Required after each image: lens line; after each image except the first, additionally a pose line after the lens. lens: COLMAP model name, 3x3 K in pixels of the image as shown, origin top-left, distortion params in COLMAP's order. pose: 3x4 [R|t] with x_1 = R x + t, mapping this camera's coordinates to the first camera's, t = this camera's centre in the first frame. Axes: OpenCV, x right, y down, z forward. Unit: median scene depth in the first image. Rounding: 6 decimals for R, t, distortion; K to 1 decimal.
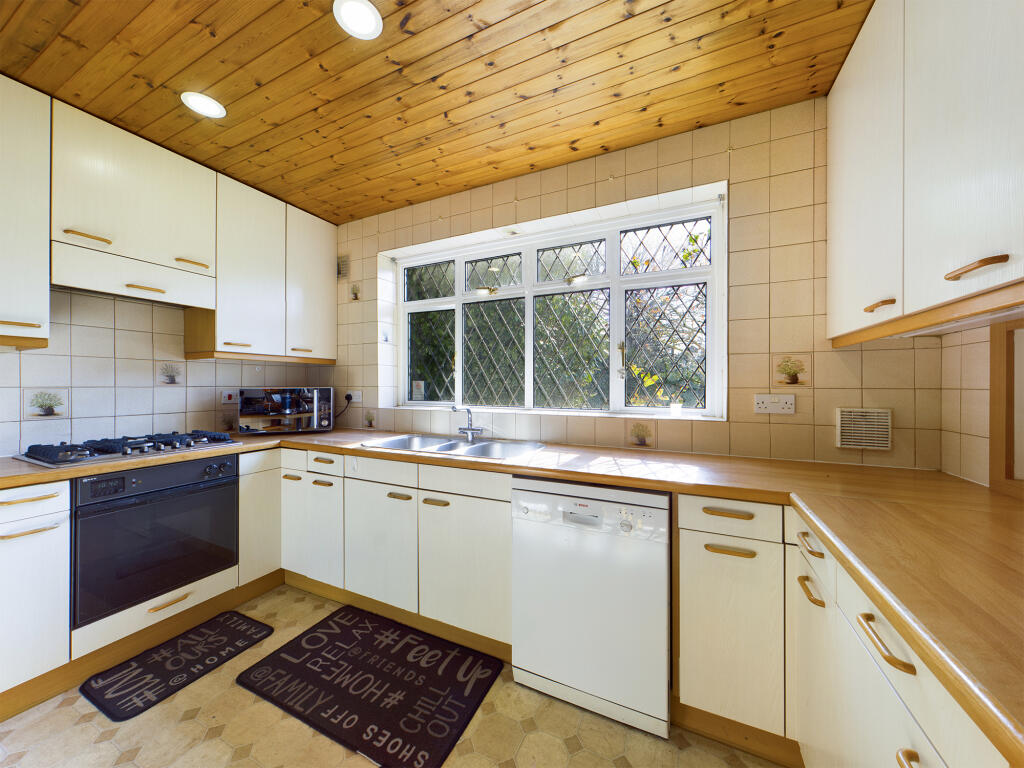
lens RADIAL K [[368.9, 0, 512.0], [0, 368.9, 384.0], [0, 0, 1]] dist [-0.002862, 0.000021]
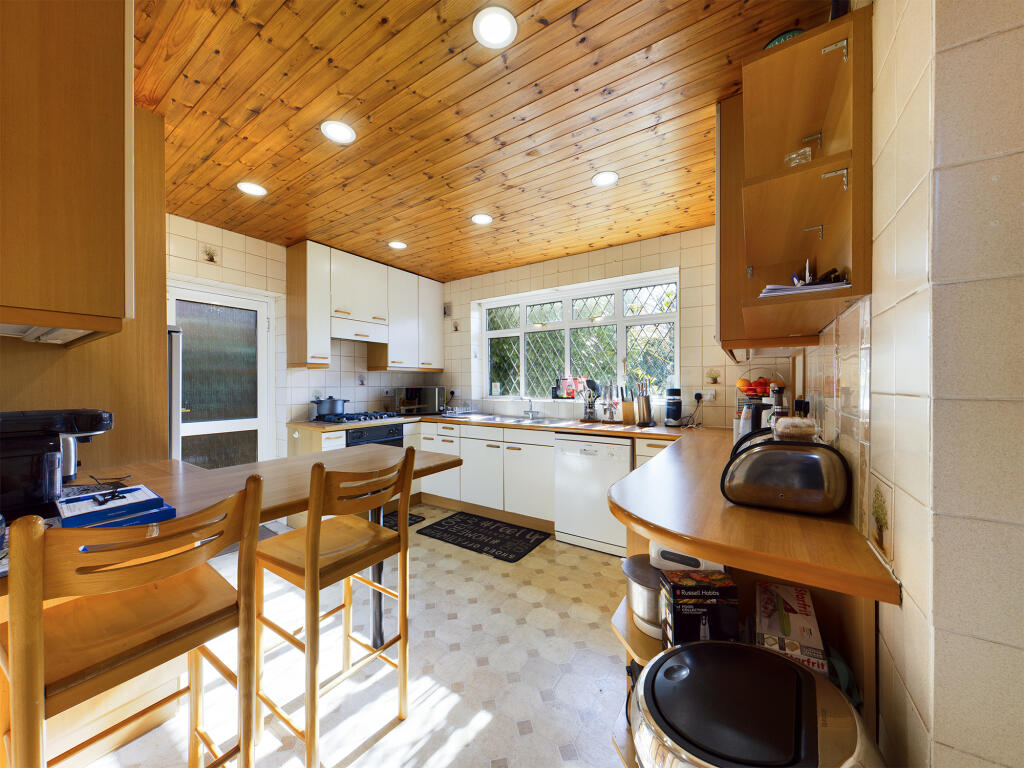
lens RADIAL K [[368.9, 0, 512.0], [0, 368.9, 384.0], [0, 0, 1]] dist [-0.002862, 0.000021]
pose [[0.990019, -0.003982, -0.140874, 0.039941], [0.003977, 0.999992, -0.000314, -0.001476], [0.140875, -0.000249, 0.990027, -0.695191]]
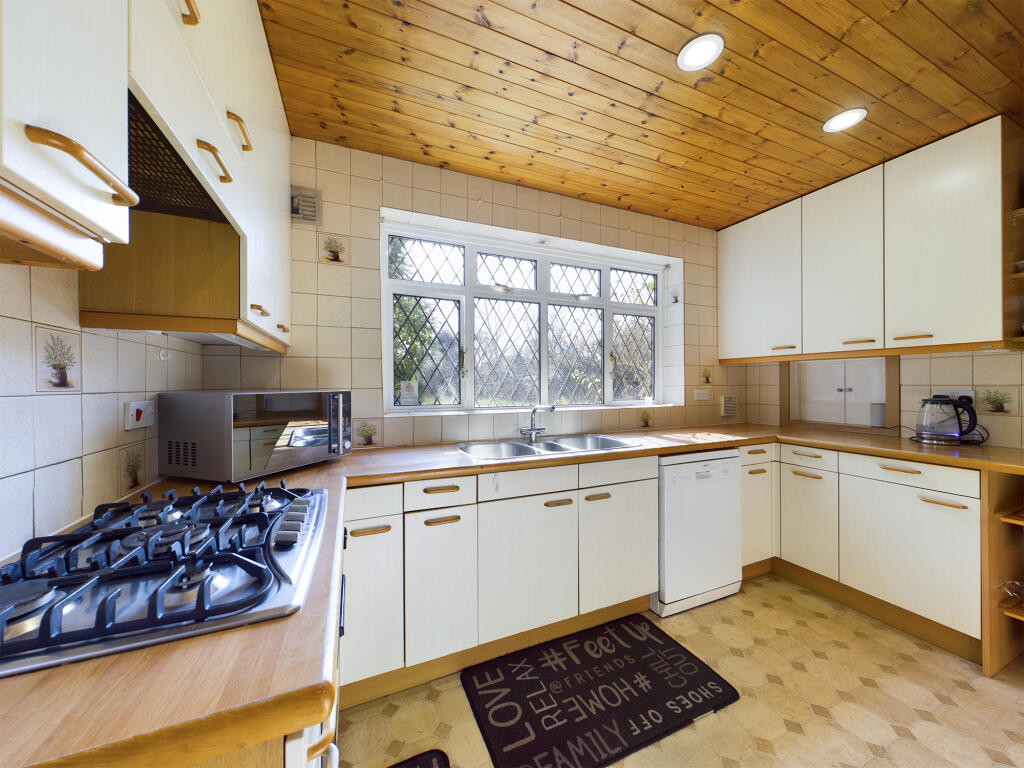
lens RADIAL K [[368.9, 0, 512.0], [0, 368.9, 384.0], [0, 0, 1]] dist [-0.002862, 0.000021]
pose [[0.660802, -0.004200, 0.750549, -0.965498], [0.005762, 0.999983, 0.000522, -0.000814], [-0.750538, 0.003979, 0.660815, 0.411693]]
